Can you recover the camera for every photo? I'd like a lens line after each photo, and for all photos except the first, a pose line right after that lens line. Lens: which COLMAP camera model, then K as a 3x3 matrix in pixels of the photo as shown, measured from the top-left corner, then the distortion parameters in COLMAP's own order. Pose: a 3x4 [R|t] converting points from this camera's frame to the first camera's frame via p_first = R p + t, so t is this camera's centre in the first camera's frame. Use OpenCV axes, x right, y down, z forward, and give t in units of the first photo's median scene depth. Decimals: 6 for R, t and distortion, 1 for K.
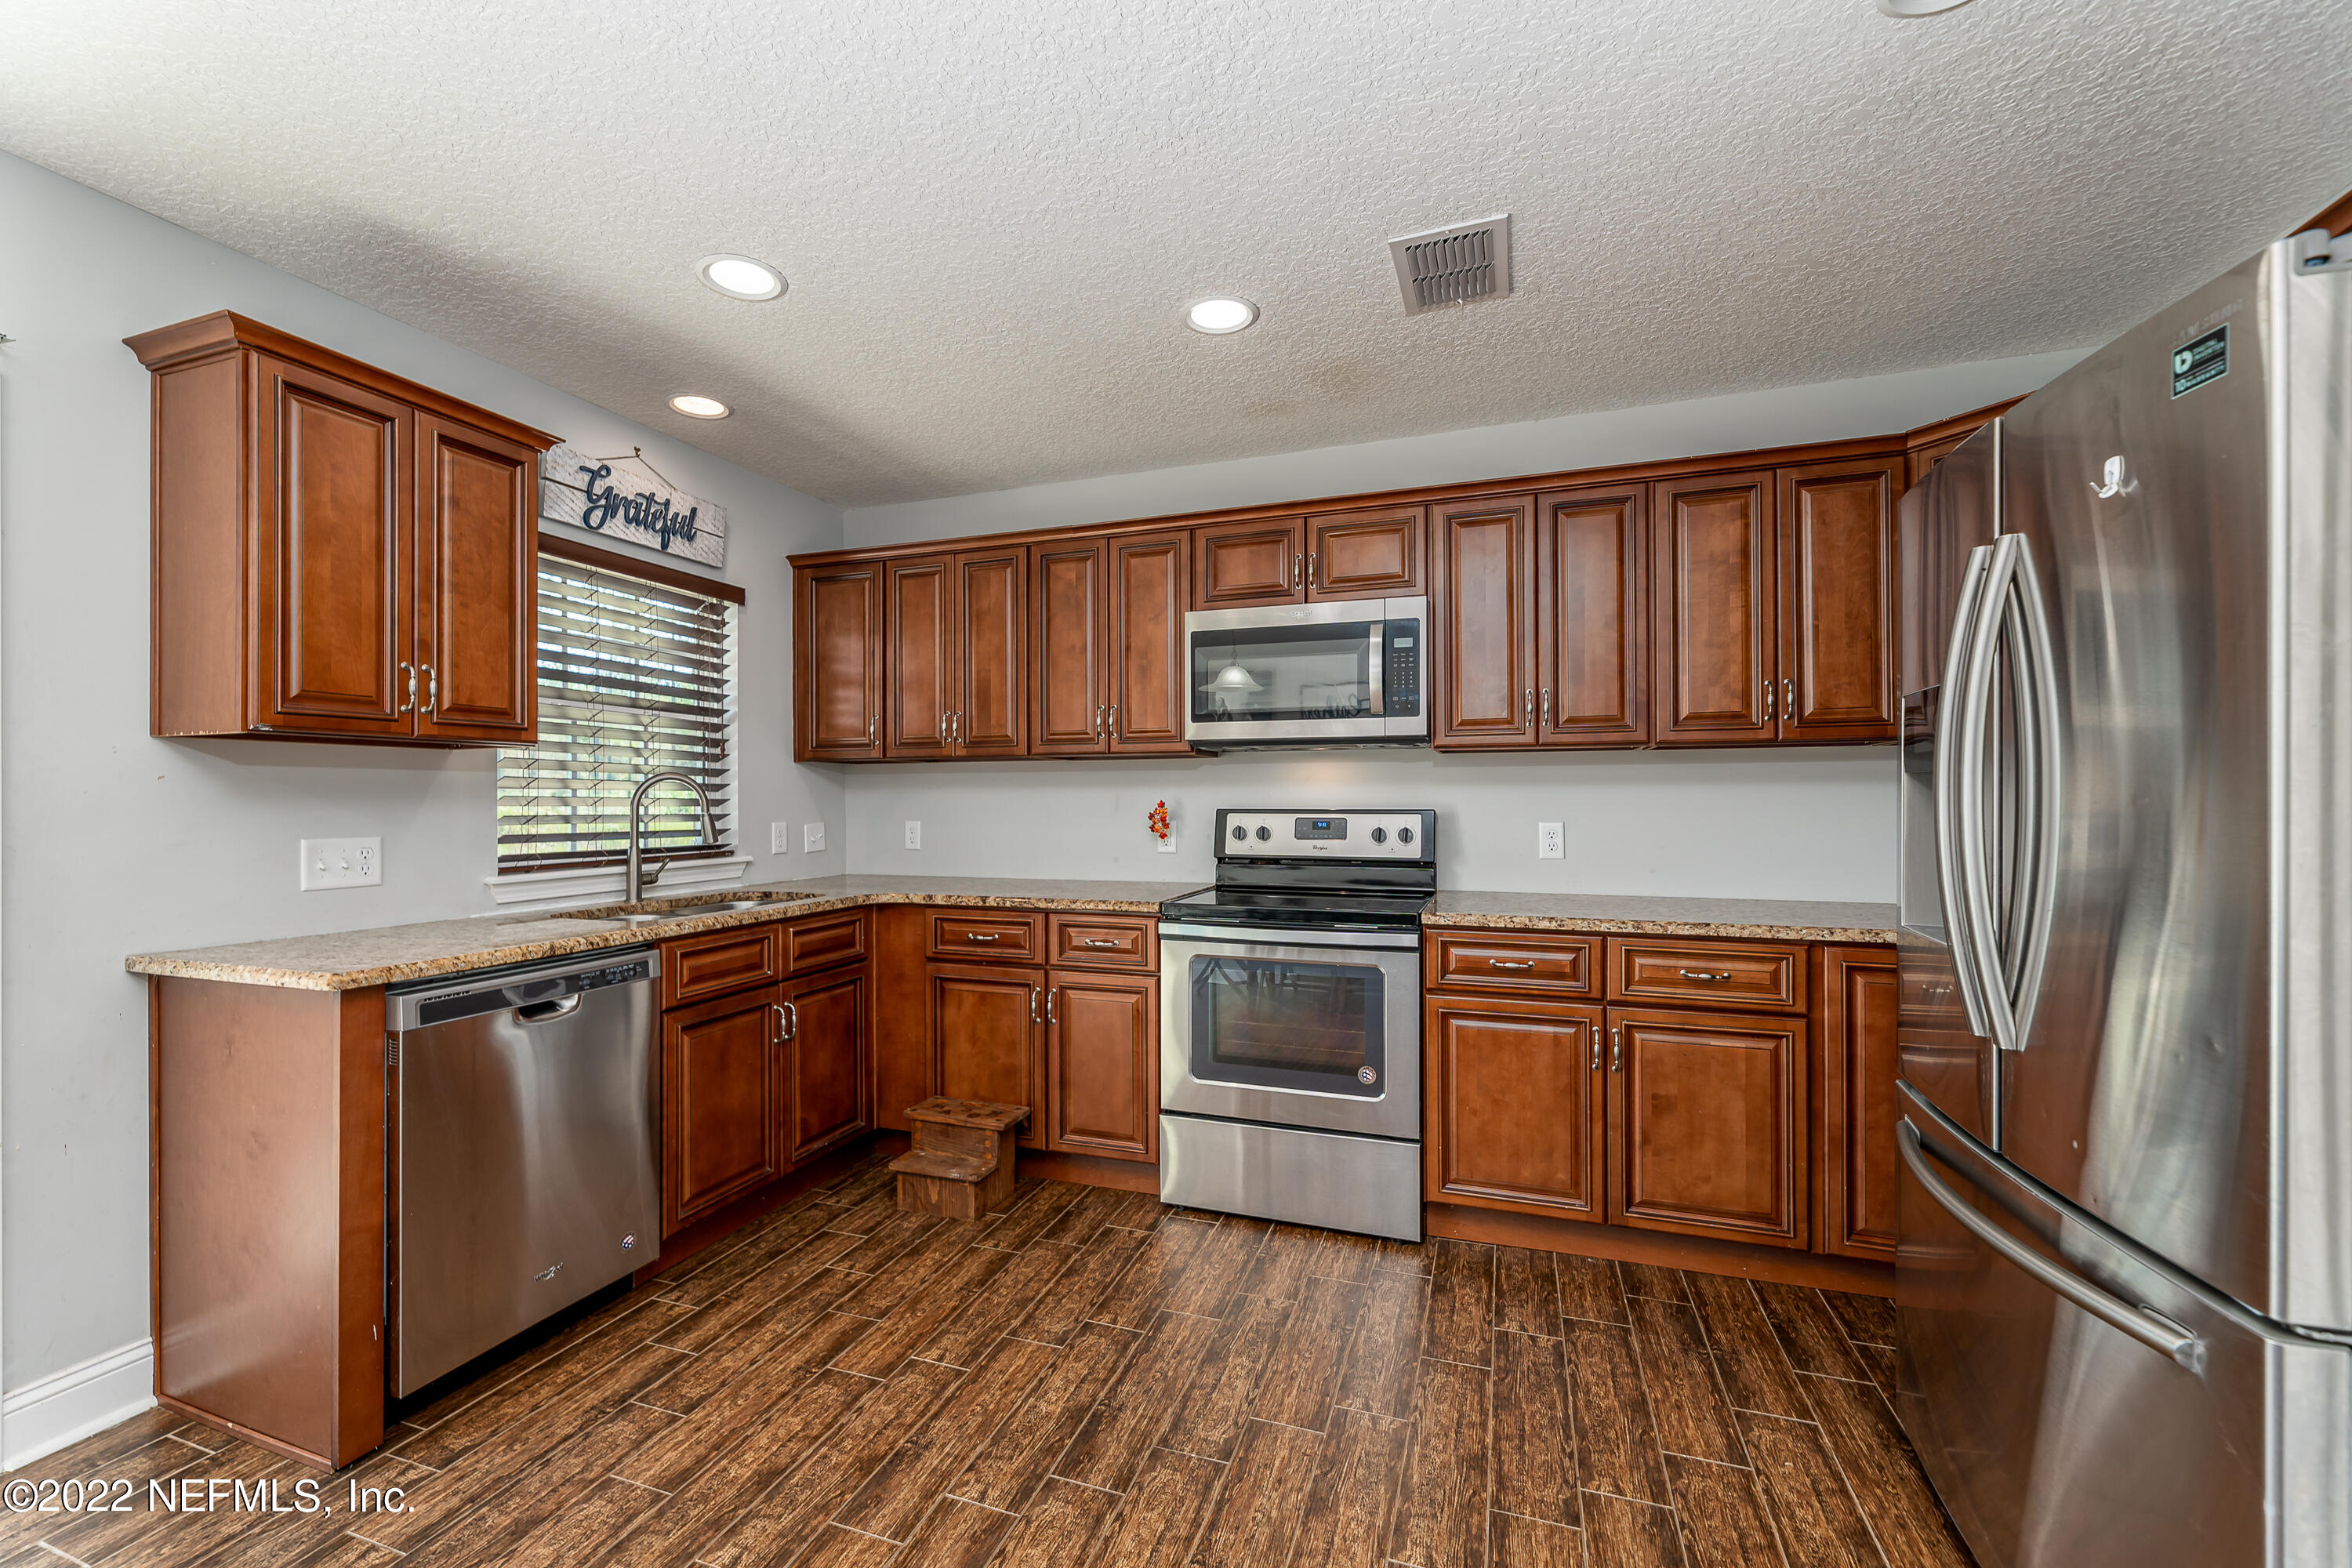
lens RADIAL K [[957.9, 0, 1172.2], [0, 957.9, 795.0], [0, 0, 1]] dist [-0.000338, 0.000359]
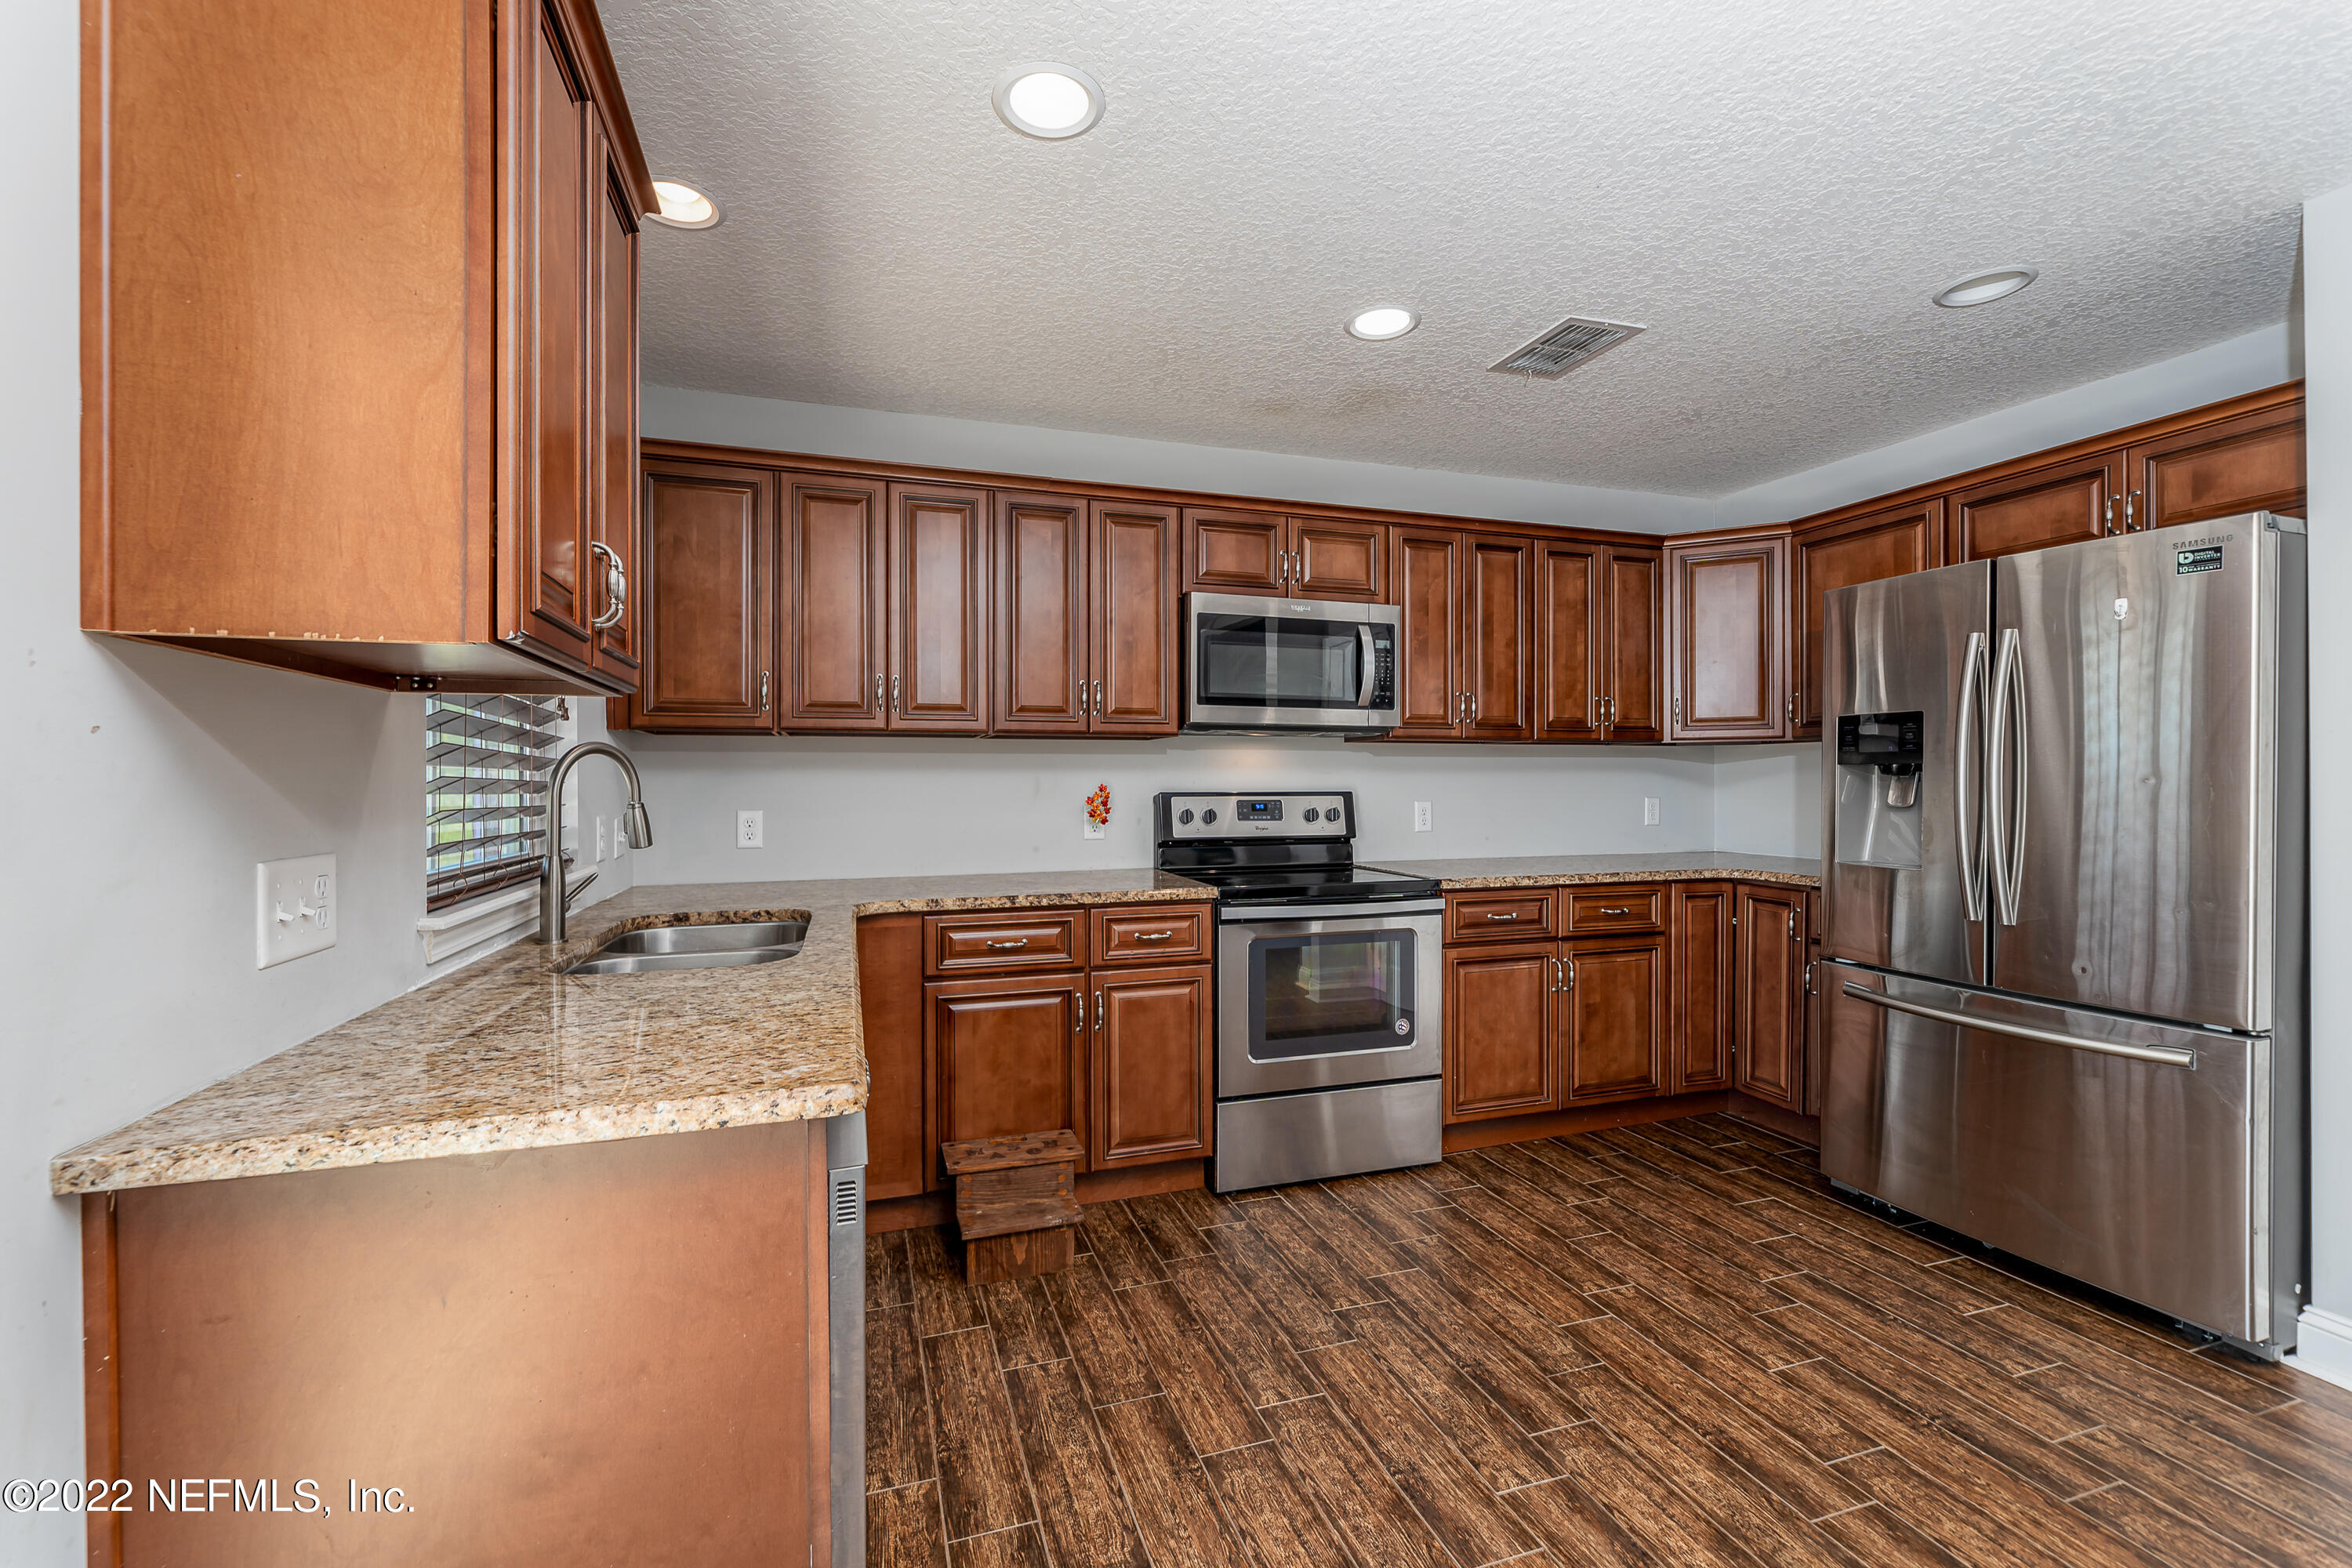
lens RADIAL K [[952.9, 0, 1163.3], [0, 952.9, 784.5], [0, 0, 1]] dist [0.000504, -0.000050]
pose [[0.793571, -0.000555, 0.608478, -0.638638], [-0.001825, 0.999993, 0.003293, 0.003532], [-0.608475, -0.003723, 0.793564, 0.256304]]
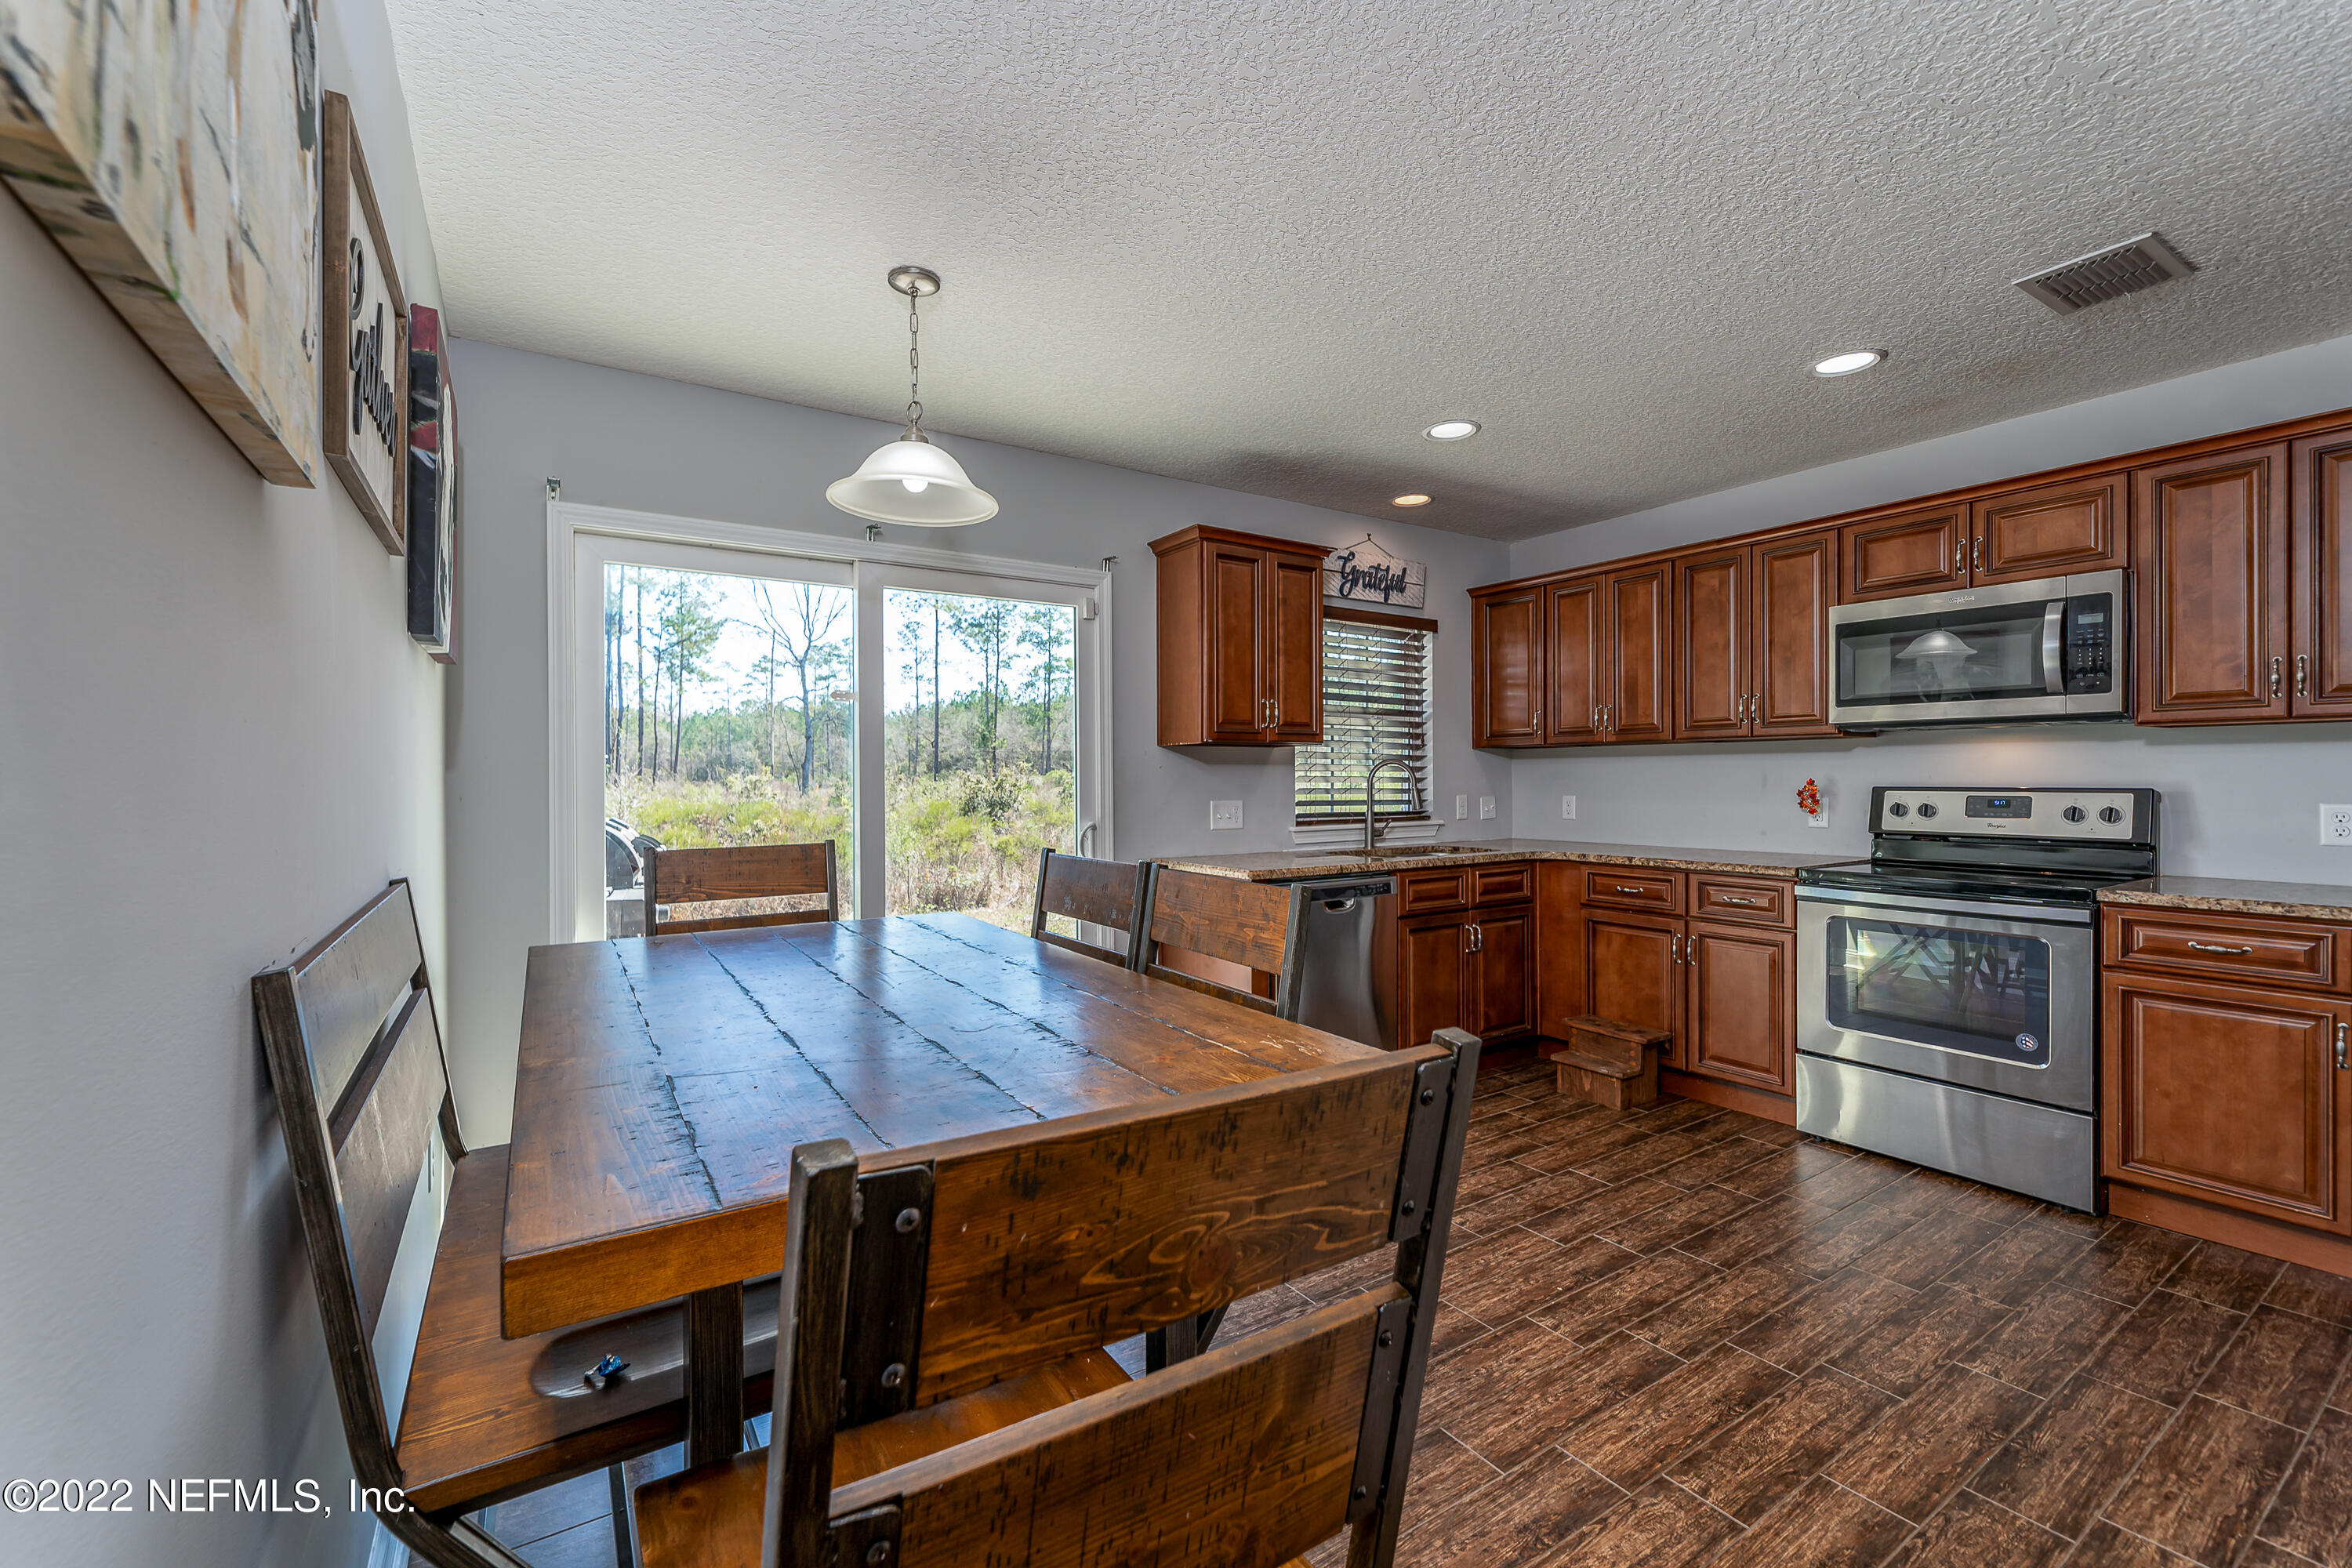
lens RADIAL K [[970.9, 0, 1163.4], [0, 970.9, 783.6], [0, 0, 1]] dist [0.000410, -0.000042]
pose [[0.791238, 0.002929, -0.611501, 0.095831], [0.004246, 0.999938, 0.010283, -0.003496], [0.611493, -0.010733, 0.791177, -0.369405]]
